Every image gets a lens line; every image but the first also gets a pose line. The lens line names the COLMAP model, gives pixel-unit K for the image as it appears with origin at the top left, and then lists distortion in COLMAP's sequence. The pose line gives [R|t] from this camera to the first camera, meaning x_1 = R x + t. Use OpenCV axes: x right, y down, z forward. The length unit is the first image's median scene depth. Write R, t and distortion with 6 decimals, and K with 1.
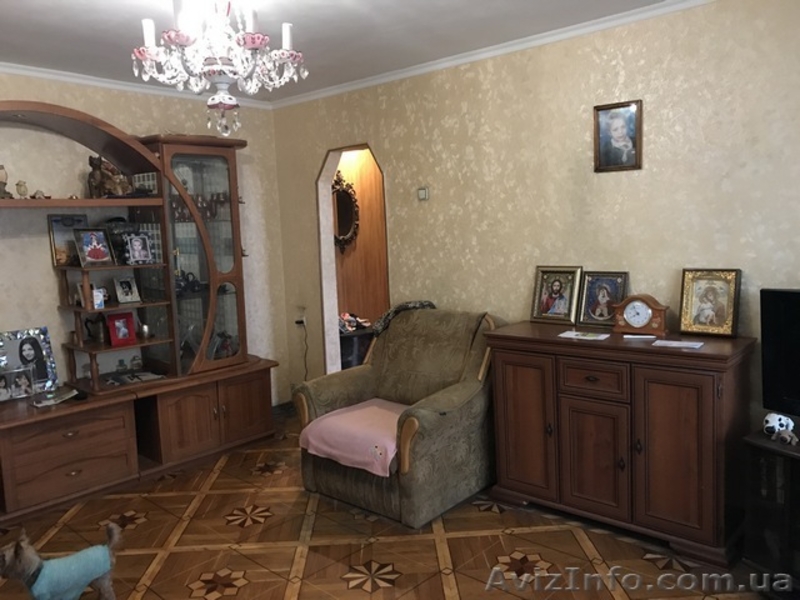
lens RADIAL K [[653.6, 0, 400.0], [0, 653.6, 300.0], [0, 0, 1]] dist [0.012346, 0.000350]
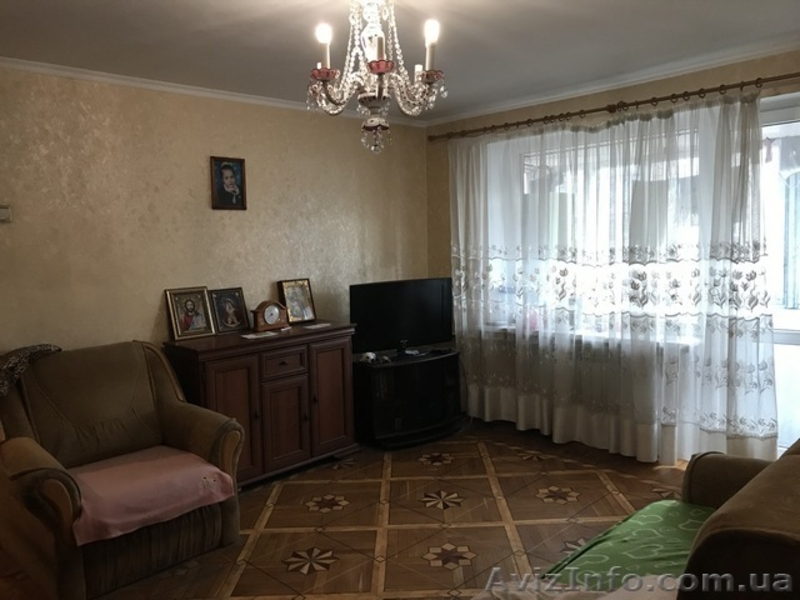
lens RADIAL K [[653.6, 0, 400.0], [0, 653.6, 300.0], [0, 0, 1]] dist [0.012346, 0.000350]
pose [[0.039125, -0.050868, 0.997939, -0.962849], [0.147902, 0.987998, 0.044563, -0.029755], [-0.988228, 0.145853, 0.046179, 0.643714]]
